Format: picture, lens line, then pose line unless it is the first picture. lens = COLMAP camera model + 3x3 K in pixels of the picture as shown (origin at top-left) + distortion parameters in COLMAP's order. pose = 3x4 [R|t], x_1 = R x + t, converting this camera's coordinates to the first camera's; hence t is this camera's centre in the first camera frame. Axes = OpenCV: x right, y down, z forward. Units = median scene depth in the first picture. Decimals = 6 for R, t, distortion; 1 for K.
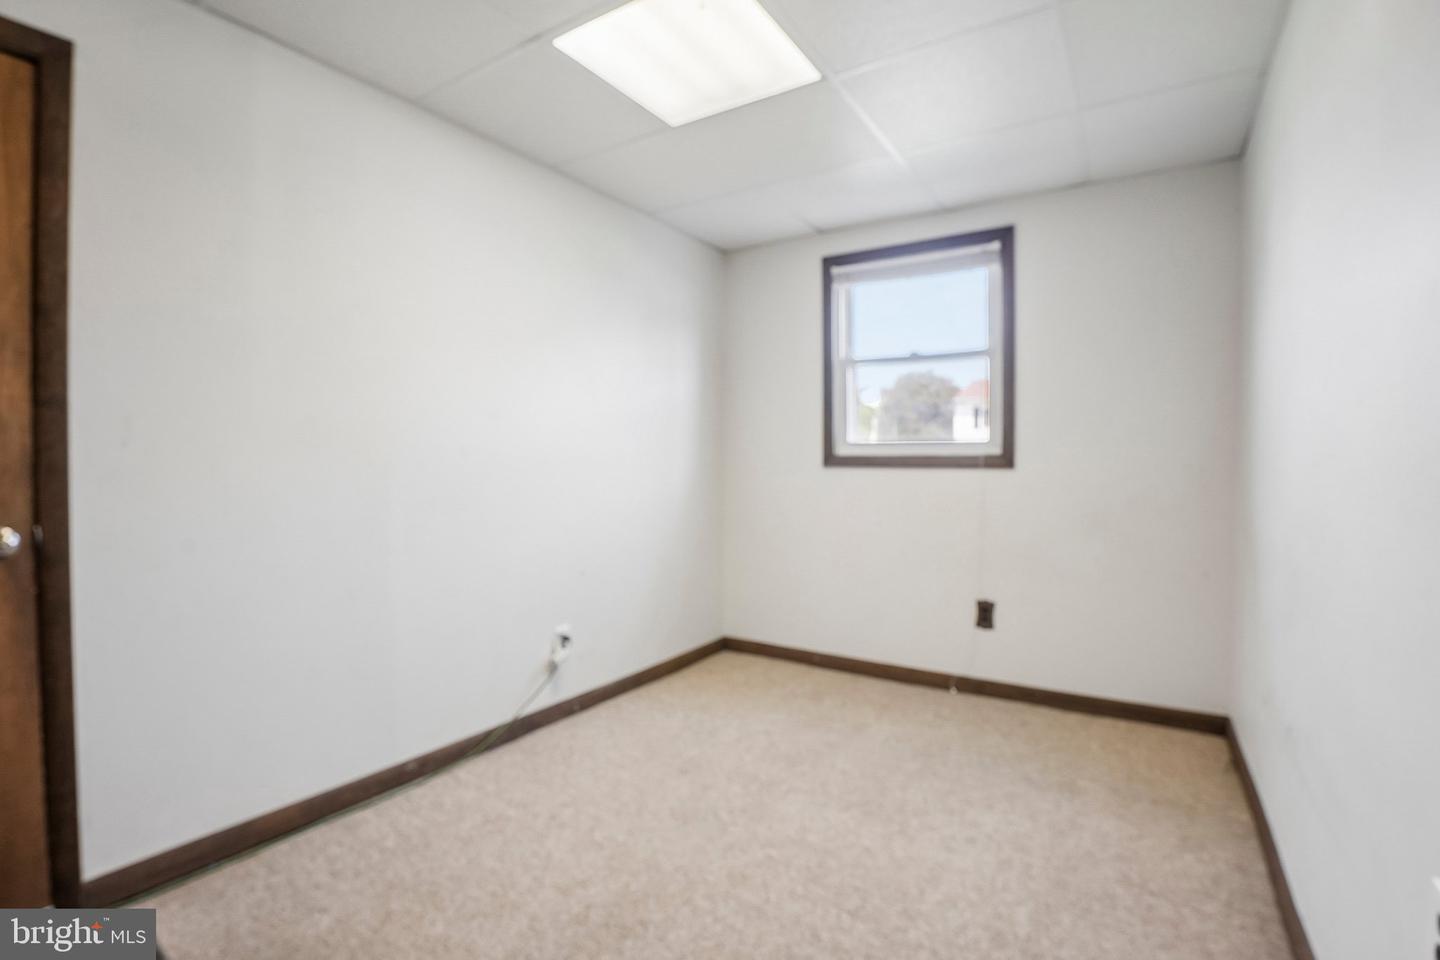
lens RADIAL K [[672.3, 0, 722.2], [0, 672.3, 476.6], [0, 0, 1]] dist [-0.058463, 0.007414]
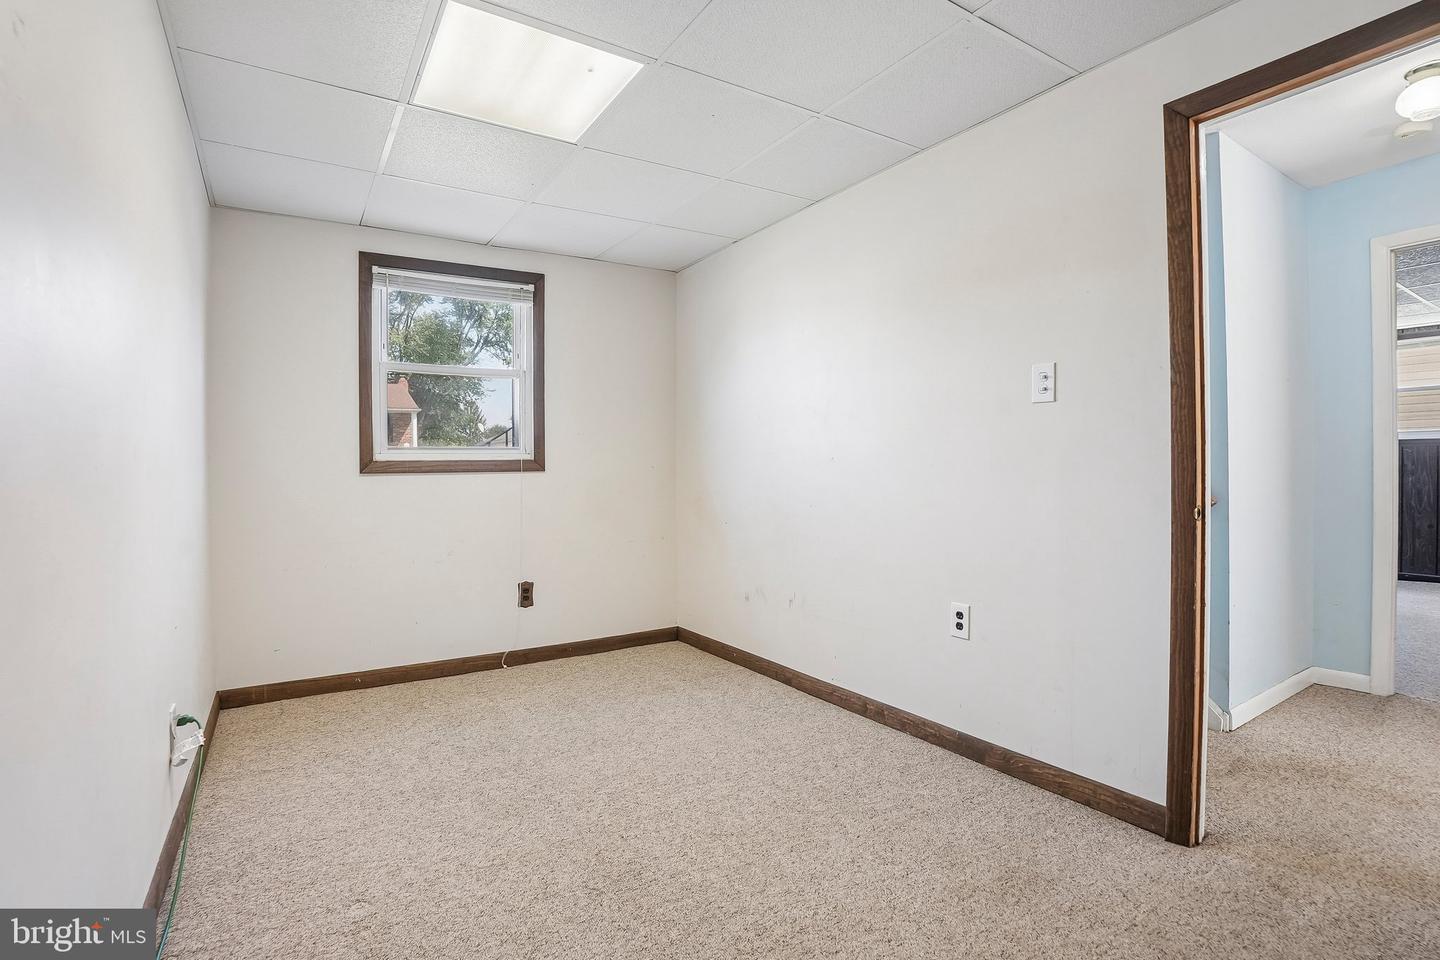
lens RADIAL K [[672.3, 0, 713.9], [0, 672.3, 480.7], [0, 0, 1]] dist [-0.058463, 0.007414]
pose [[0.429564, -0.023765, 0.902724, -0.547019], [0.038330, 0.999233, 0.008066, 0.007586], [-0.902223, 0.031137, 0.430145, 0.181068]]
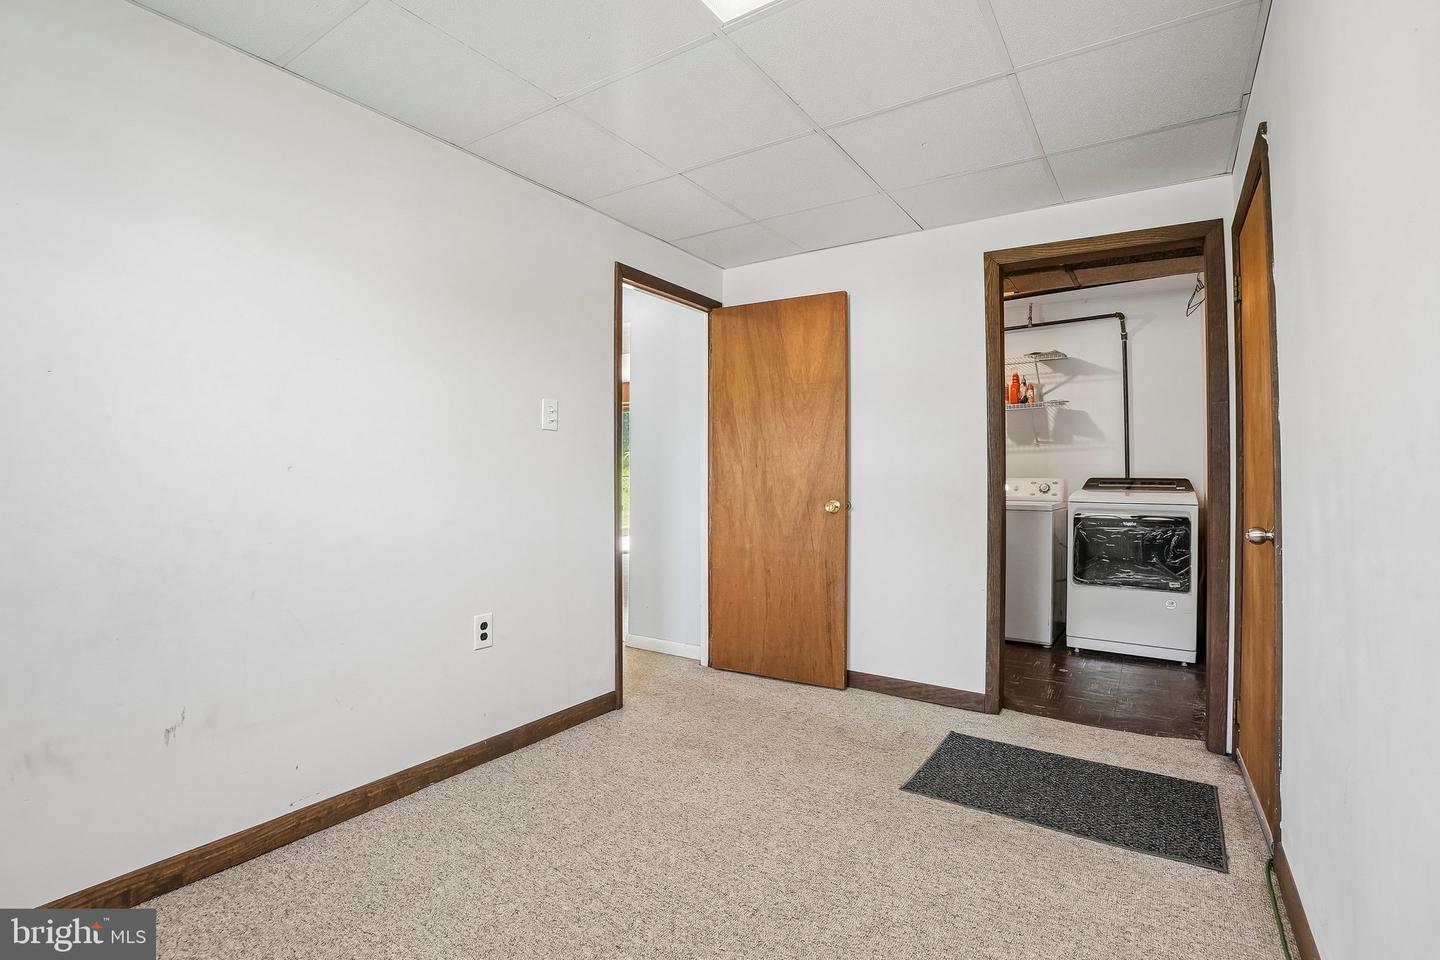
lens RADIAL K [[672.3, 0, 711.5], [0, 672.3, 469.8], [0, 0, 1]] dist [-0.058463, 0.007414]
pose [[-0.999324, -0.003251, 0.036618, 0.000558], [-0.002397, 0.999725, 0.023330, -0.025728], [-0.036684, 0.023226, -0.999057, 1.087207]]
